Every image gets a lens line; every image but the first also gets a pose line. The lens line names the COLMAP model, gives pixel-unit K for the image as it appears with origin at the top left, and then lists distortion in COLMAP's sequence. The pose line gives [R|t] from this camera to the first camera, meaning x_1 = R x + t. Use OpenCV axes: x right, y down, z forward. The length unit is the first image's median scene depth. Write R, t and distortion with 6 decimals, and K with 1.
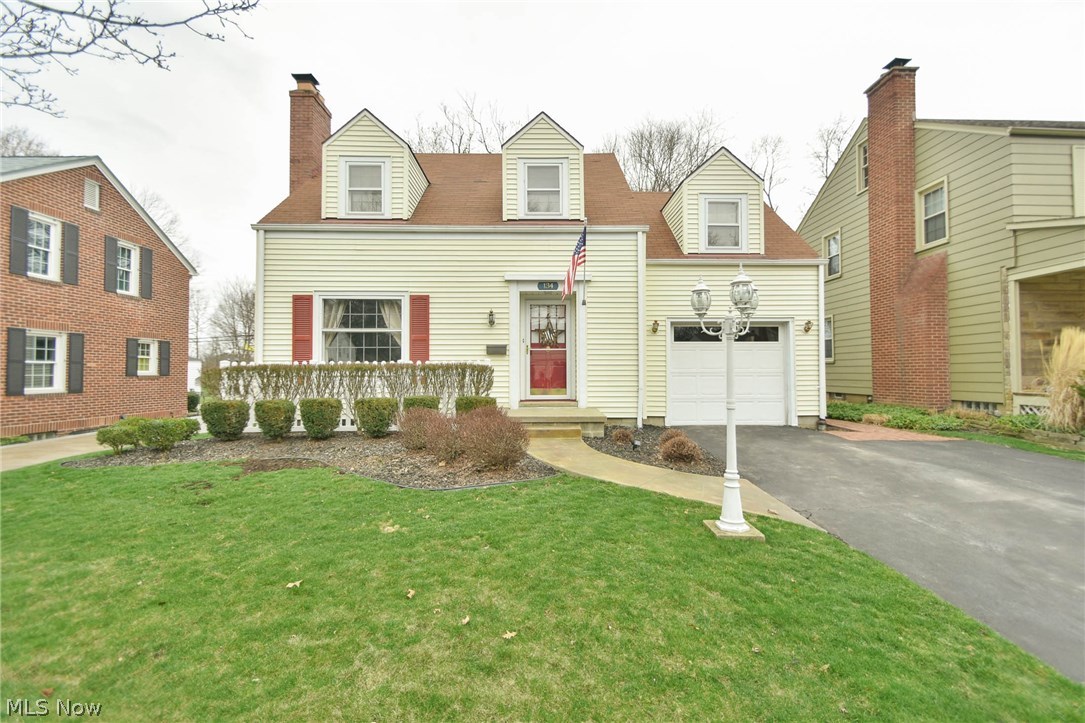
lens RADIAL K [[474.1, 0, 546.6], [0, 474.1, 361.6], [0, 0, 1]] dist [0.015581, -0.007568]
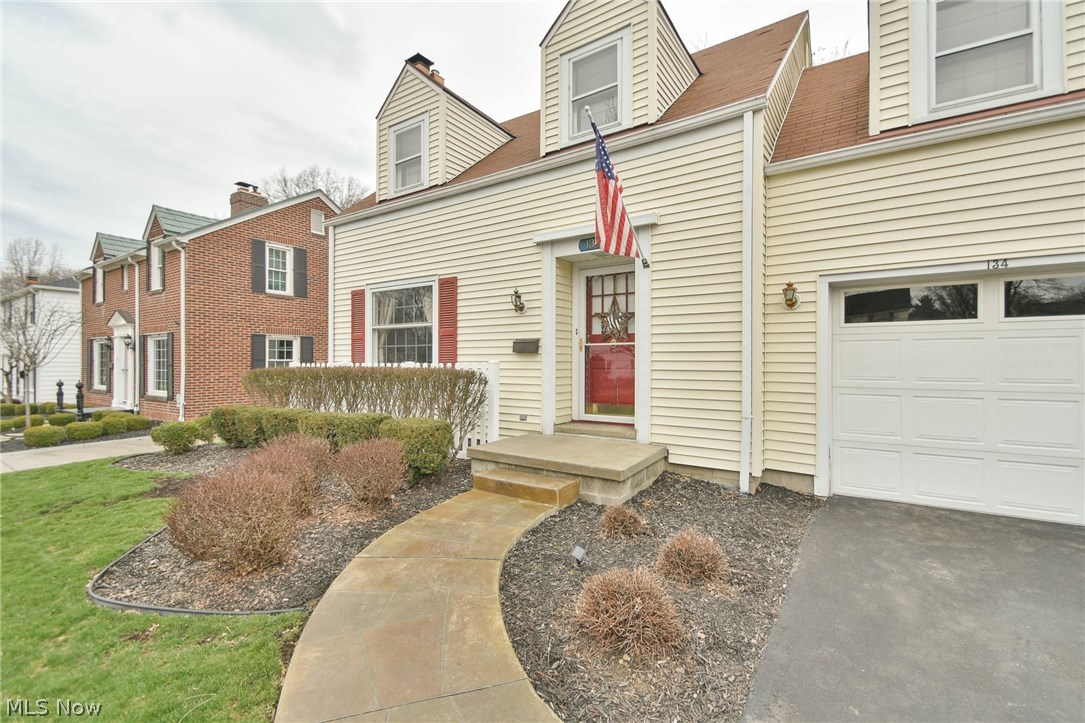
lens RADIAL K [[474.1, 0, 551.2], [0, 474.1, 362.1], [0, 0, 1]] dist [0.015581, -0.007568]
pose [[0.826723, 0.003865, -0.562595, 0.307526], [0.008705, 0.999769, 0.019660, -0.015163], [0.562541, -0.021151, 0.826499, 0.442164]]
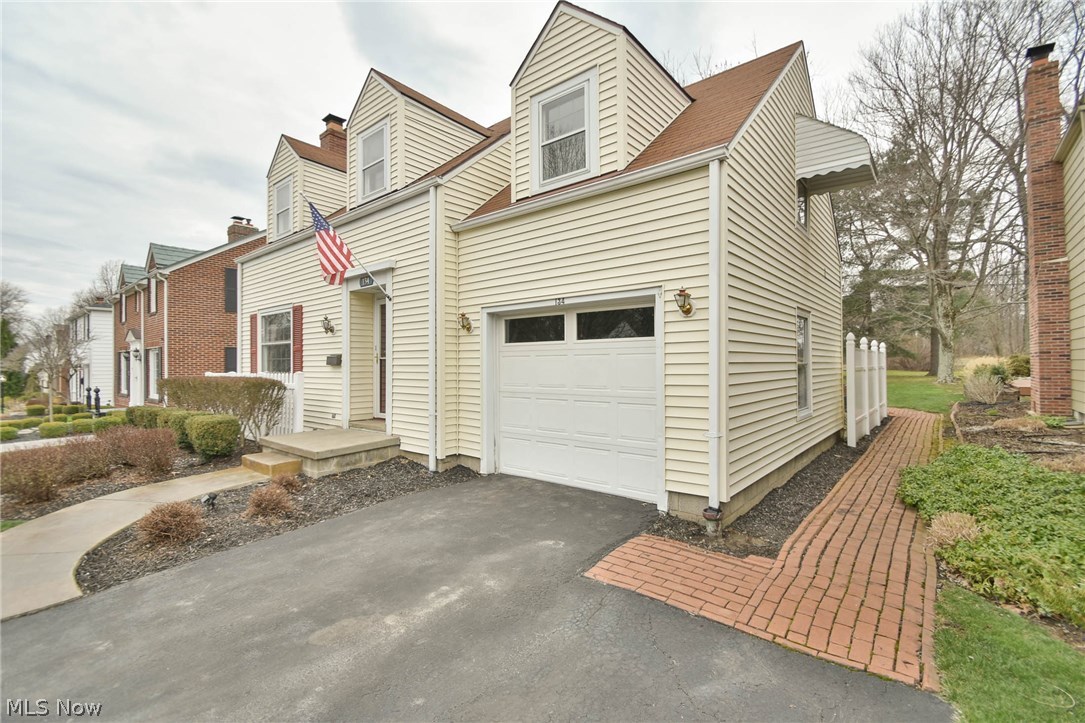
lens RADIAL K [[474.1, 0, 544.2], [0, 474.1, 359.1], [0, 0, 1]] dist [0.015581, -0.007568]
pose [[0.758108, -0.010794, -0.652039, 0.760304], [0.021374, 0.999737, 0.008302, -0.025652], [0.651778, -0.020231, 0.758140, 0.570391]]
